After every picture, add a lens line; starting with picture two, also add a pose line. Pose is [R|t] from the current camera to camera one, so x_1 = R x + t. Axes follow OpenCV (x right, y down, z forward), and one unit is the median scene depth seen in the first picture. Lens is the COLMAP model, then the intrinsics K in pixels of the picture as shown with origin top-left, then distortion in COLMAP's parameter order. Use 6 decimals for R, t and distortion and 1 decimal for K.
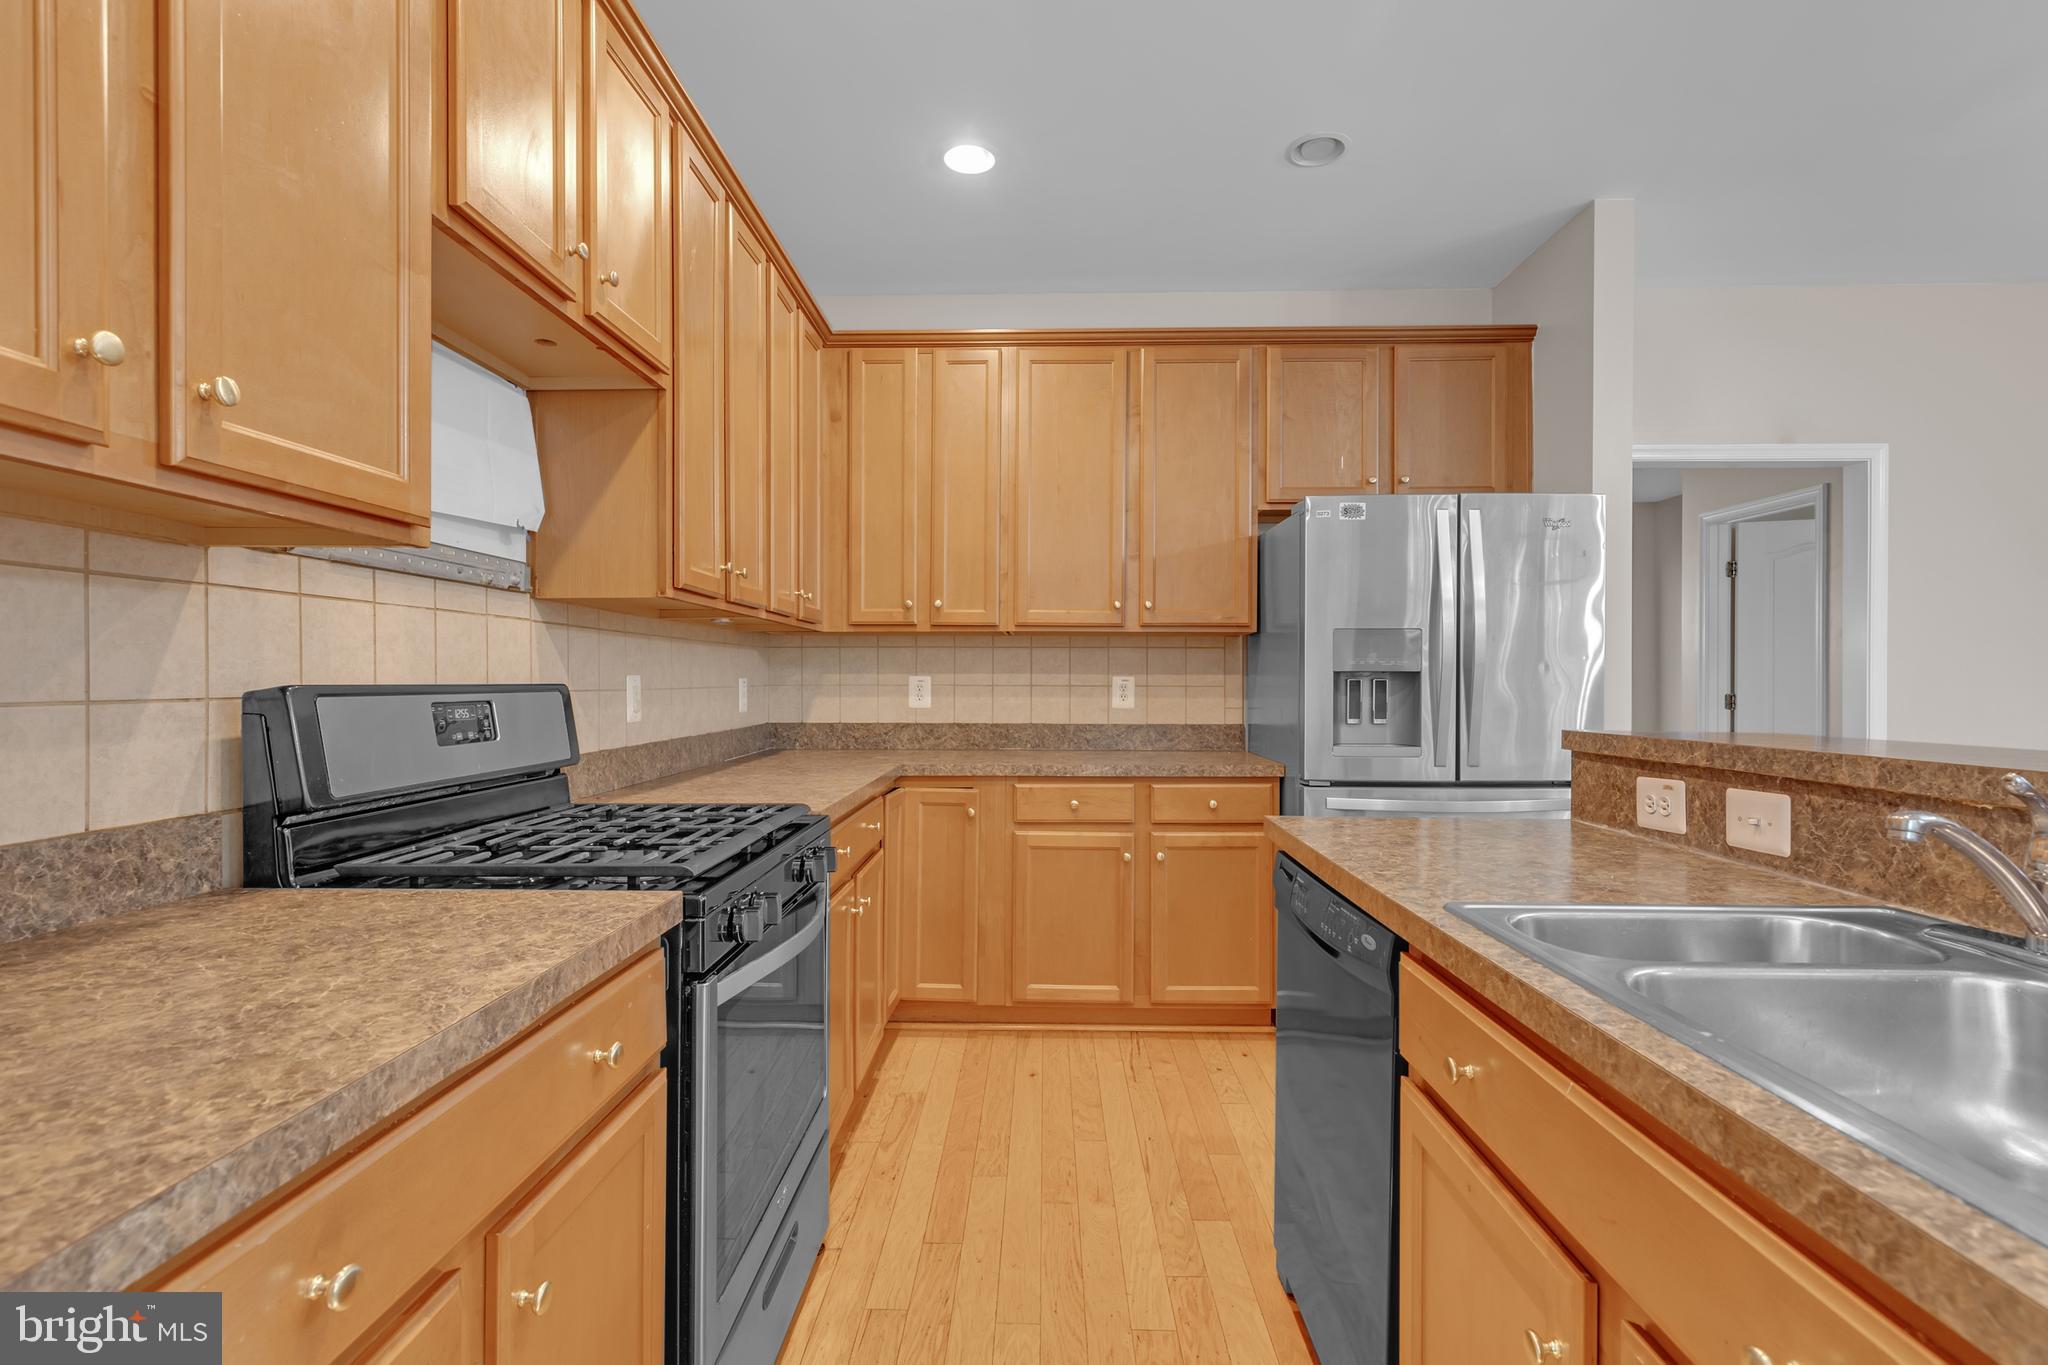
lens RADIAL K [[920.5, 0, 1014.1], [0, 920.5, 683.1], [0, 0, 1]] dist [0.004112, 0.000605]
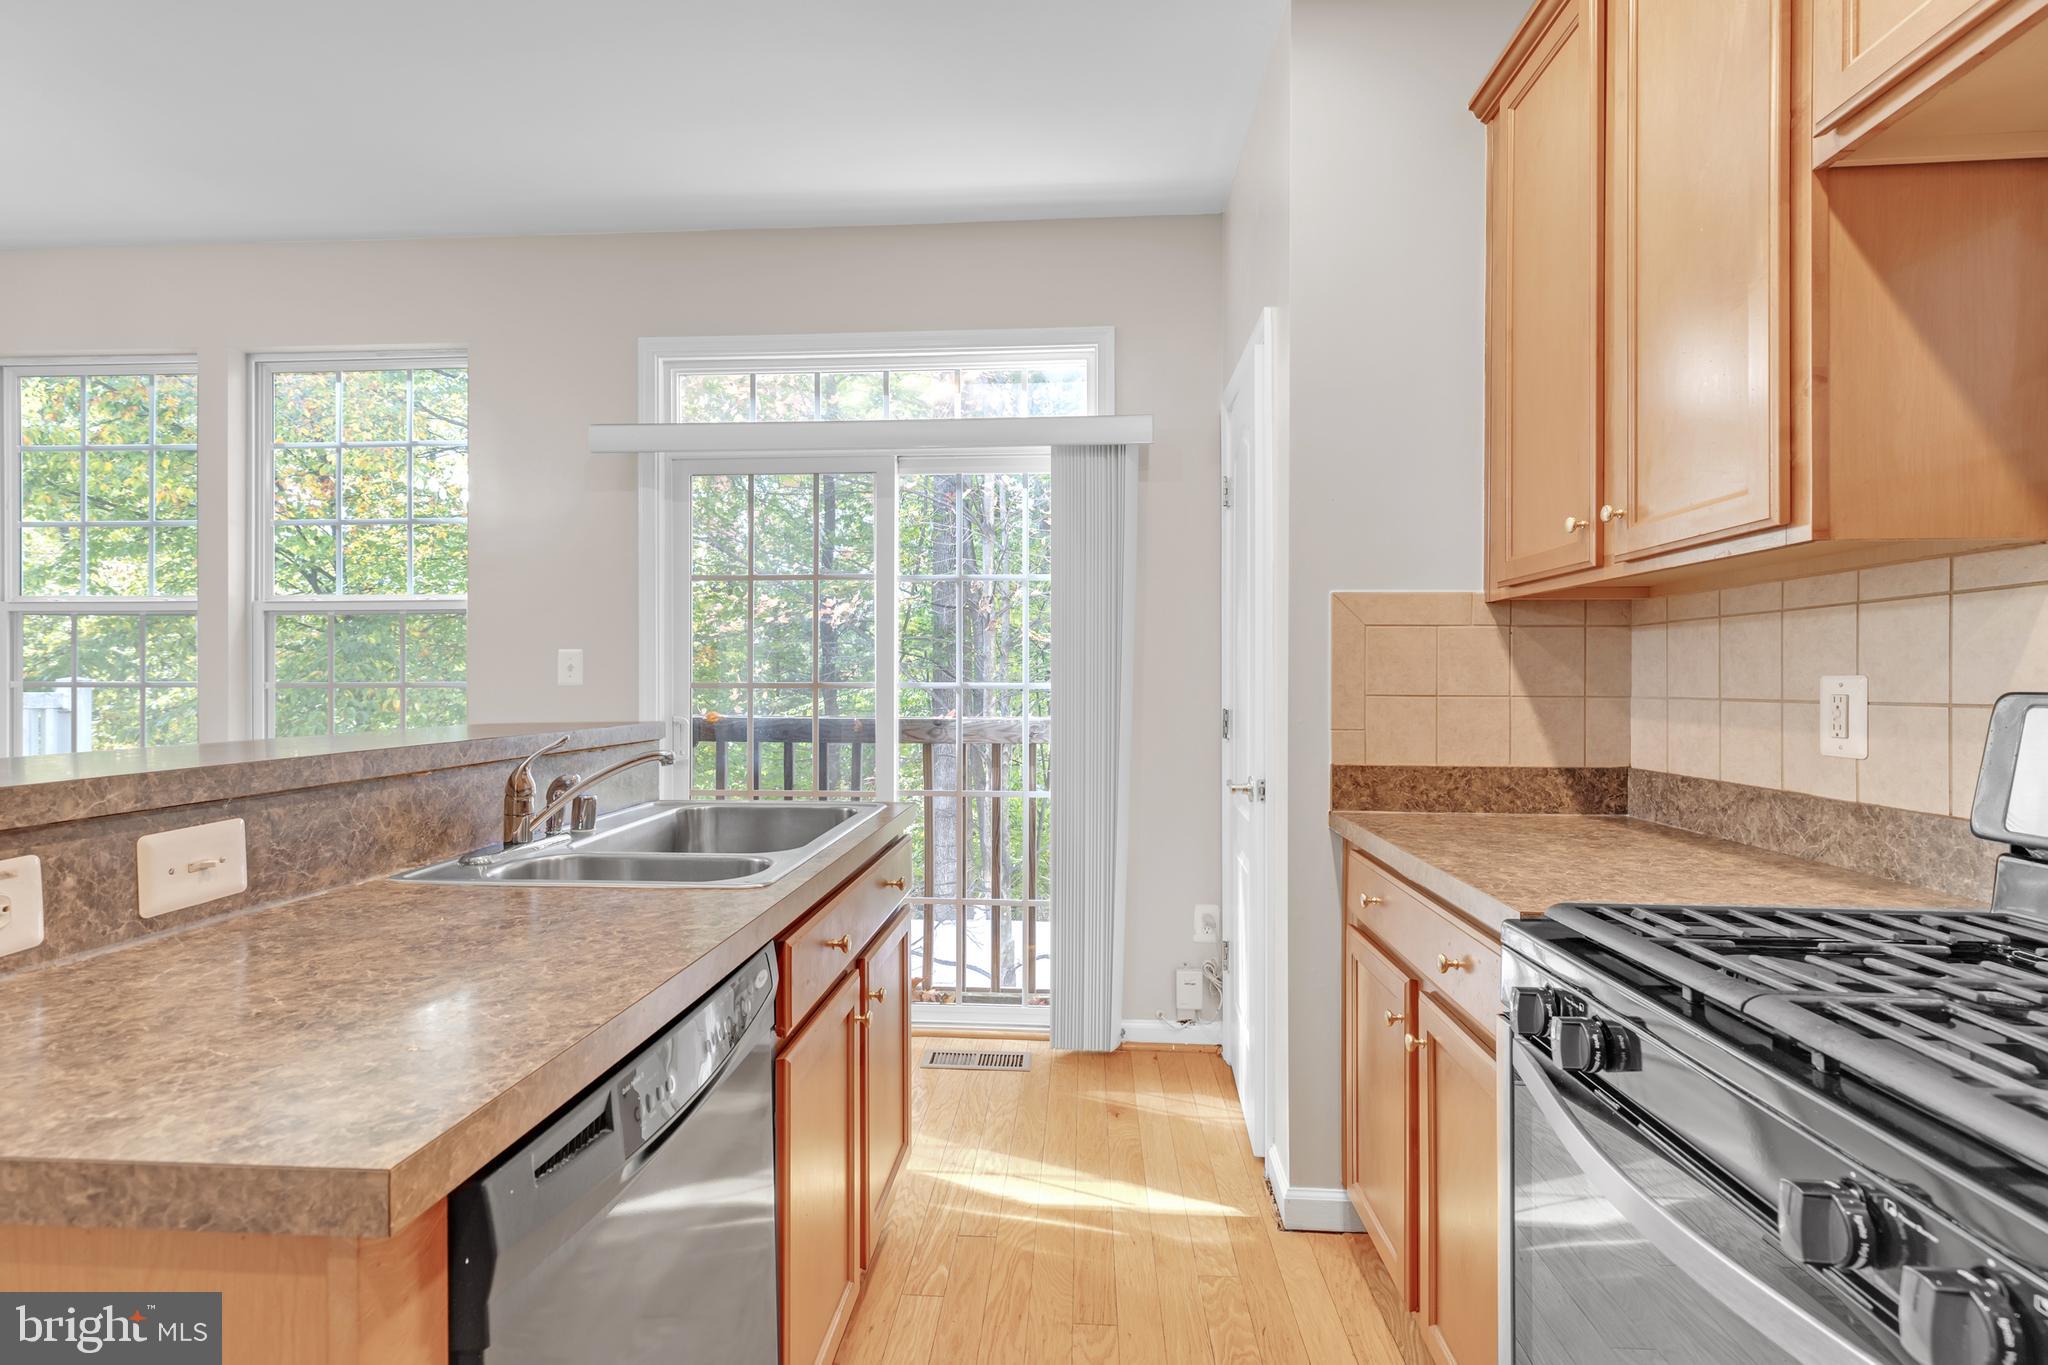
lens RADIAL K [[920.5, 0, 1029.9], [0, 920.5, 681.6], [0, 0, 1]] dist [0.004112, 0.000605]
pose [[-0.999487, -0.003185, 0.031879, 0.096224], [-0.003087, 0.999990, 0.003133, -0.006627], [-0.031888, 0.003033, -0.999487, 1.804105]]
